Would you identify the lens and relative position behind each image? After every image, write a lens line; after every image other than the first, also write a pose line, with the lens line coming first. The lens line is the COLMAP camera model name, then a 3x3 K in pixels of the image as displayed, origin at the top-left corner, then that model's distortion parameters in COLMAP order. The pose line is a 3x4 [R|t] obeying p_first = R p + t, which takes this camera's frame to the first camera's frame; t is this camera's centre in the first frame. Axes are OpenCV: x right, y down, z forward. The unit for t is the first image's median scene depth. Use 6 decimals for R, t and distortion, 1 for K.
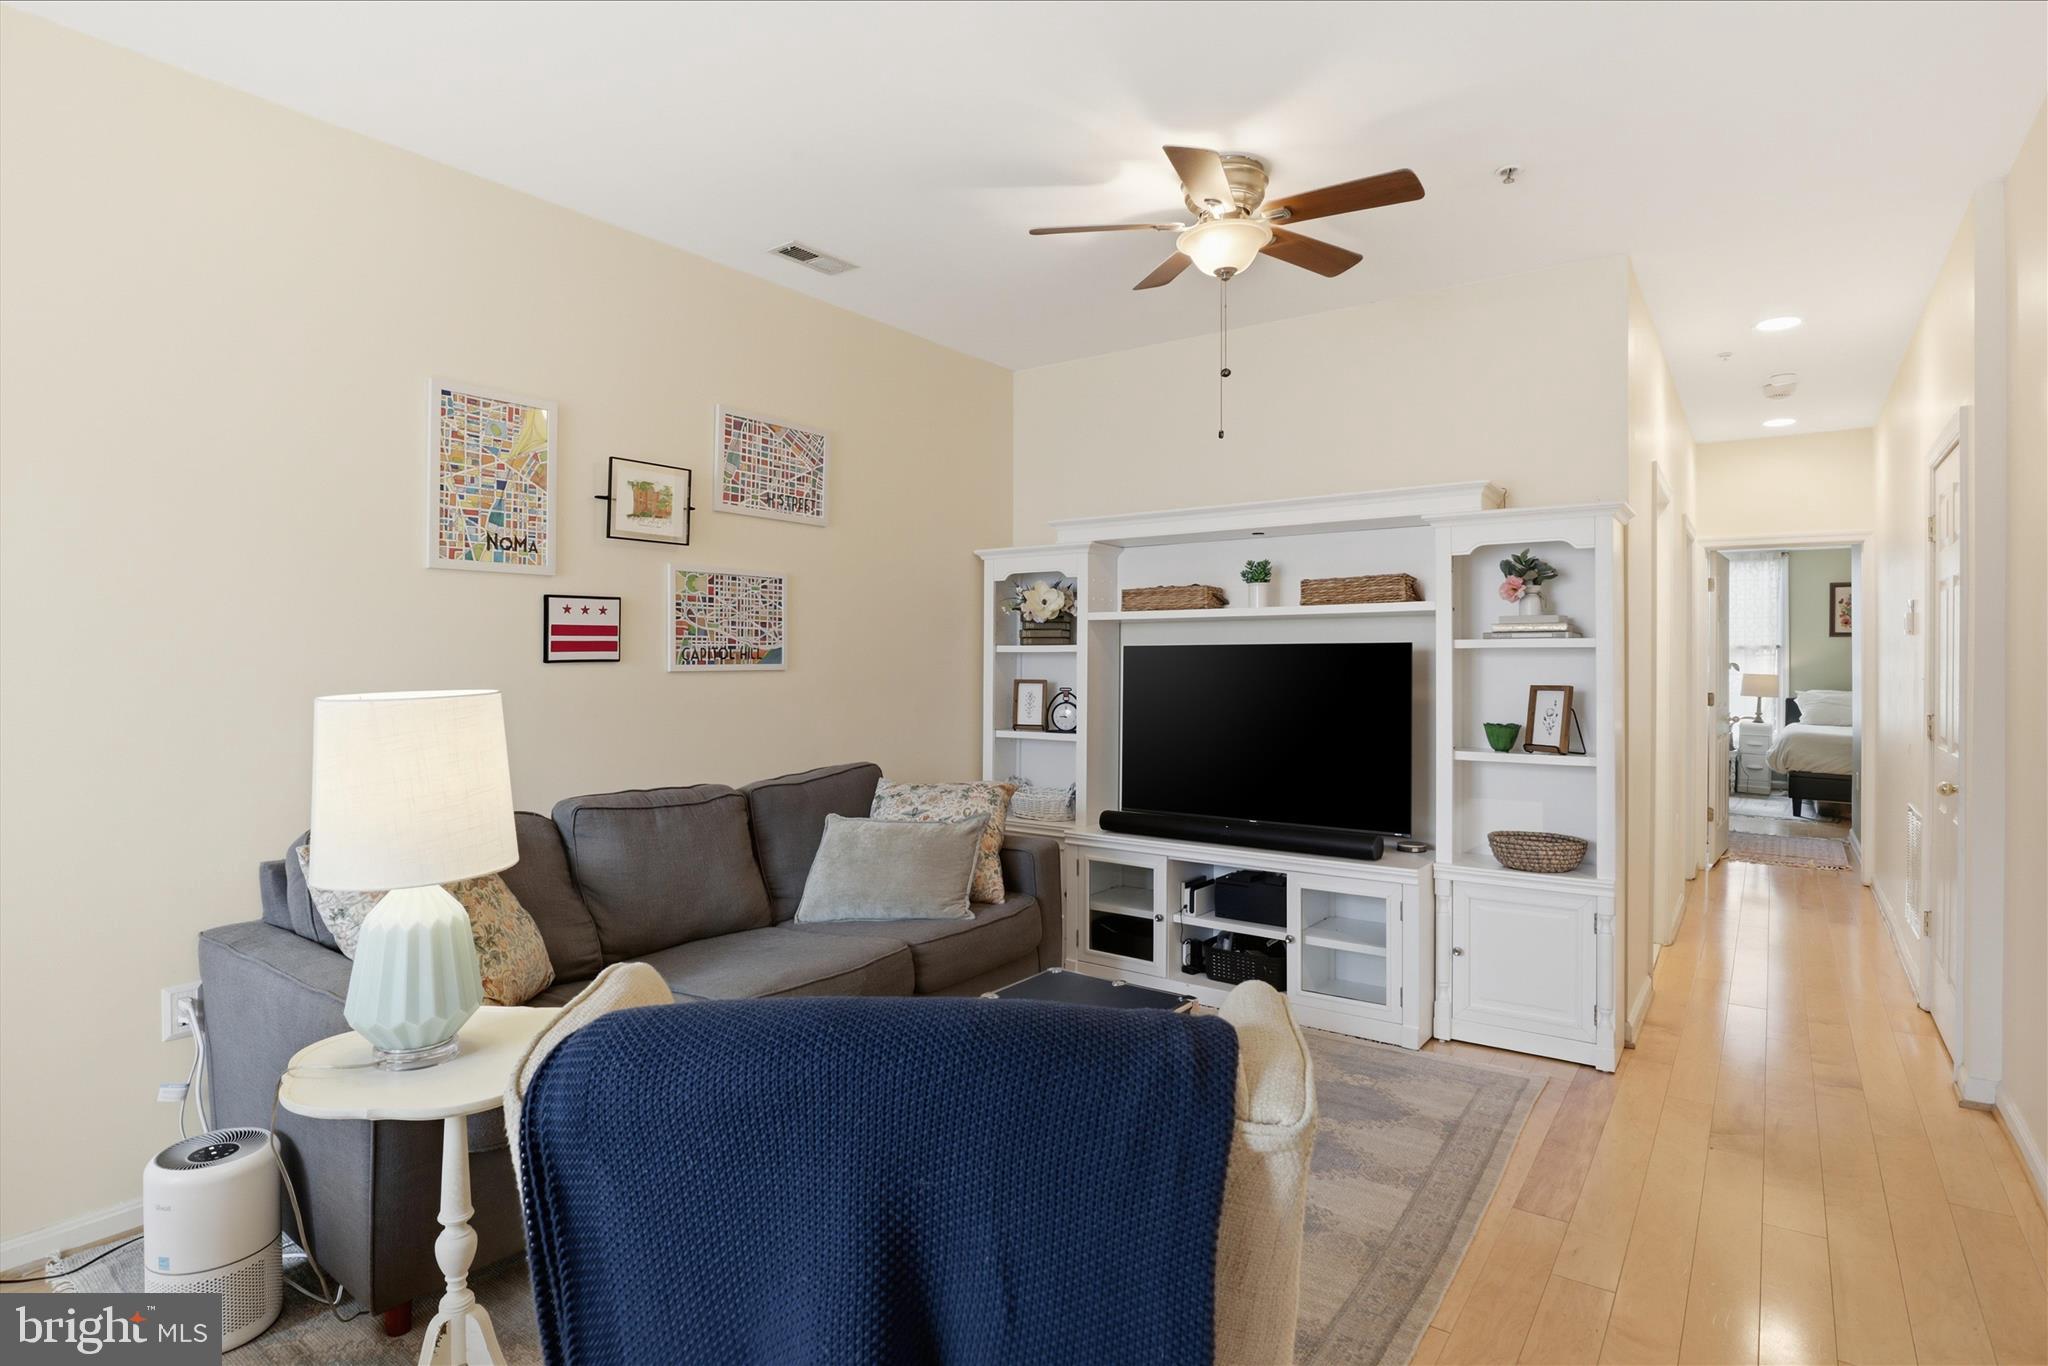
lens RADIAL K [[1059.7, 0, 1016.6], [0, 1059.7, 661.5], [0, 0, 1]] dist [-0.038813, 0.010477]
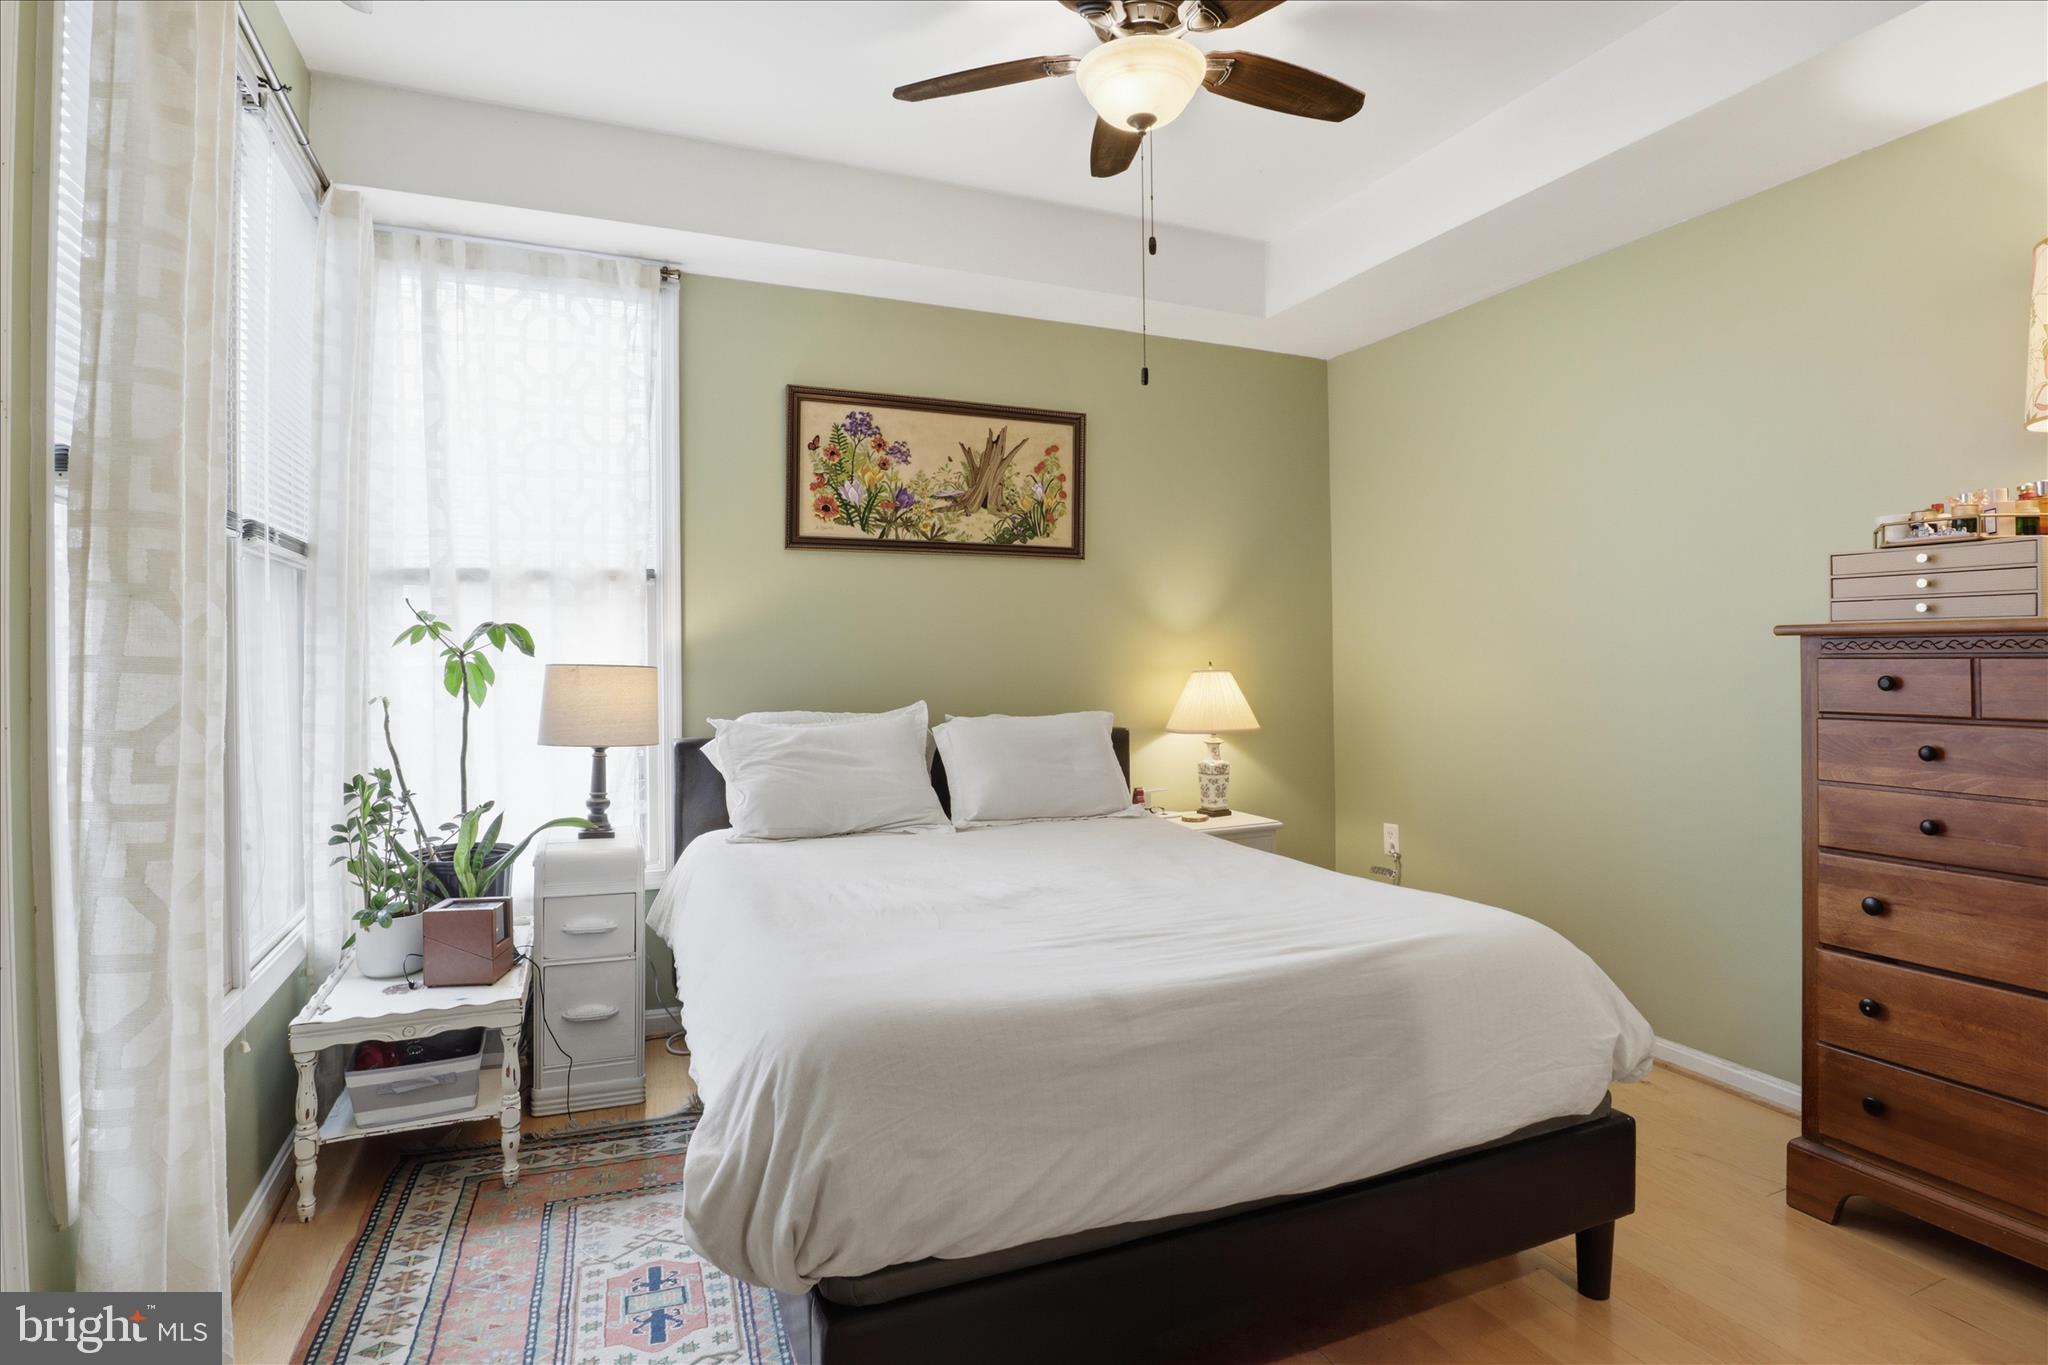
lens RADIAL K [[1059.7, 0, 1025.9], [0, 1059.7, 666.5], [0, 0, 1]] dist [-0.038813, 0.010477]
pose [[0.516117, -0.009251, 0.856468, 0.530092], [0.003647, 0.999956, 0.008603, 0.010964], [-0.856510, -0.001316, 0.516128, 0.755618]]
